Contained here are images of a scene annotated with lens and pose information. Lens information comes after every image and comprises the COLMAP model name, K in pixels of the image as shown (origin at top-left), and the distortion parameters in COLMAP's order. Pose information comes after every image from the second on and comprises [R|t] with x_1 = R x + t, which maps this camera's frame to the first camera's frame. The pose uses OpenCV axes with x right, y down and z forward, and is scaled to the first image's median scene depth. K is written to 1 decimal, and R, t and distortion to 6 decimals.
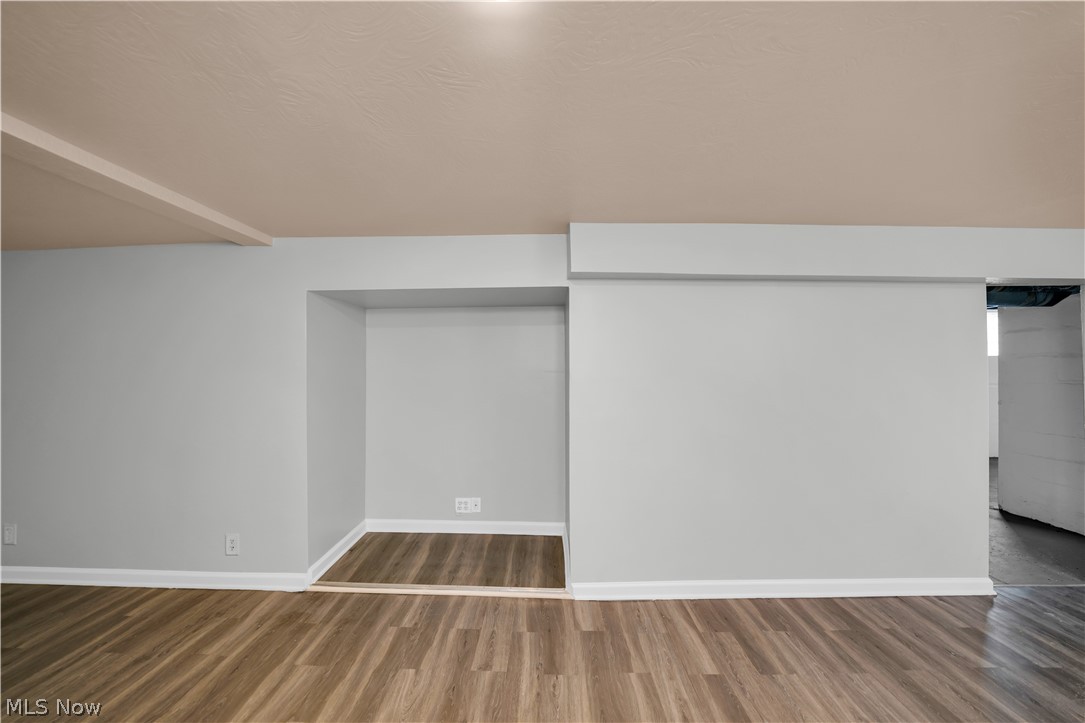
lens RADIAL K [[448.5, 0, 543.1], [0, 448.5, 359.8], [0, 0, 1]] dist [-0.027323, 0.000163]
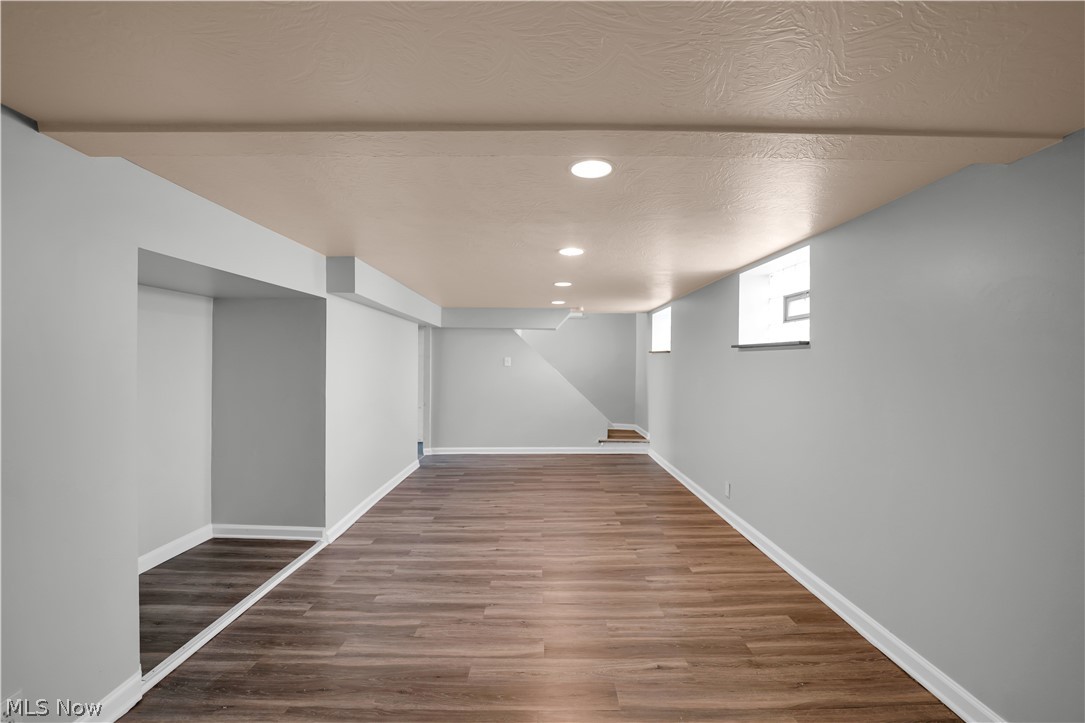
lens RADIAL K [[448.5, 0, 542.6], [0, 448.5, 361.8], [0, 0, 1]] dist [-0.027323, 0.000163]
pose [[-0.012022, -0.001424, 0.999927, -1.407213], [-0.018620, 0.999826, 0.001200, 0.003046], [-0.999754, -0.018605, -0.012046, 0.478946]]
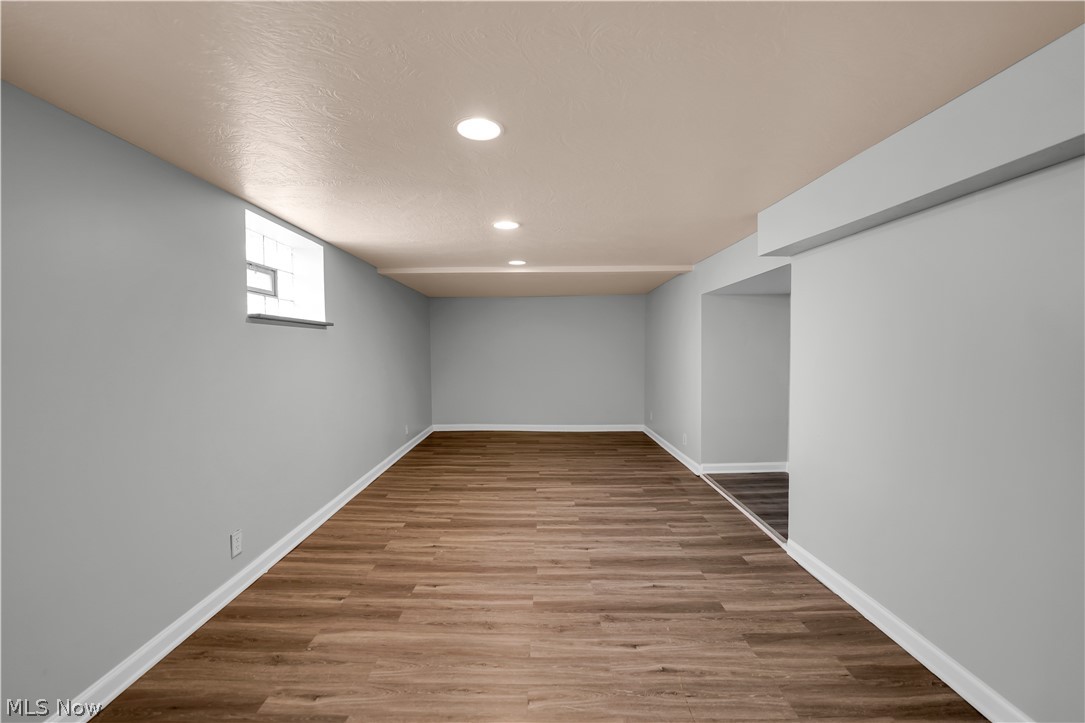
lens RADIAL K [[448.5, 0, 540.7], [0, 448.5, 360.2], [0, 0, 1]] dist [-0.027323, 0.000163]
pose [[0.013189, 0.030083, -0.999460, 1.310877], [0.018603, 0.999367, 0.030325, 0.028318], [0.999740, -0.018993, 0.012621, 0.457878]]
